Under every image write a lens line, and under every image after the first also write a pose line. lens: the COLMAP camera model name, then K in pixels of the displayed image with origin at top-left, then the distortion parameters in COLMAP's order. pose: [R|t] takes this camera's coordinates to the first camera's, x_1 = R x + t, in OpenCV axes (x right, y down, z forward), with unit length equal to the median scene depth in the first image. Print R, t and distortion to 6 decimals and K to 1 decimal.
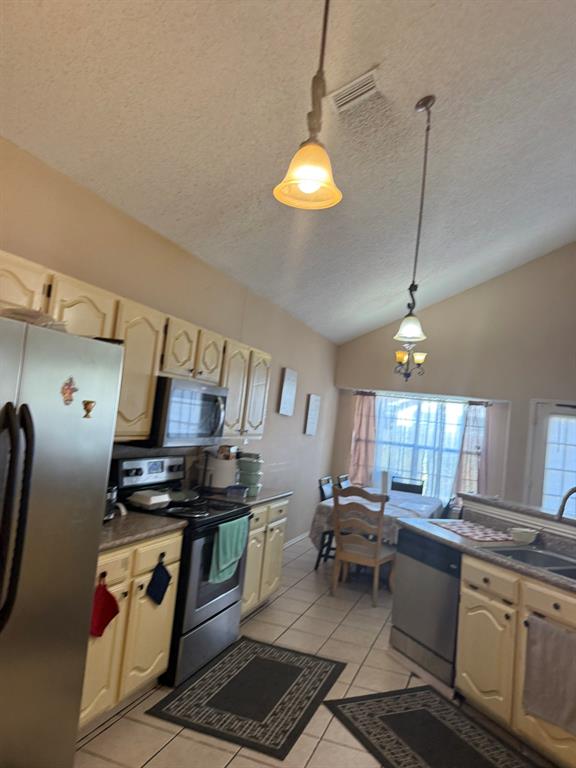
lens RADIAL K [[528.1, 0, 301.0], [0, 528.1, 380.6], [0, 0, 1]] dist [0.146371, -0.243384]
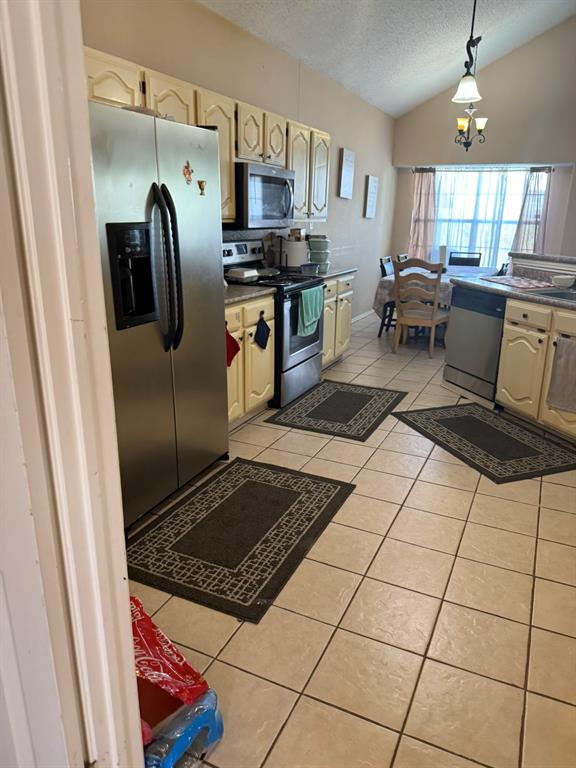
lens RADIAL K [[528.1, 0, 301.0], [0, 528.1, 380.6], [0, 0, 1]] dist [0.146371, -0.243384]
pose [[0.991974, -0.050579, -0.115881, -0.021713], [0.088992, 0.930346, 0.355720, 0.027082], [0.089818, -0.363177, 0.927381, -0.199456]]
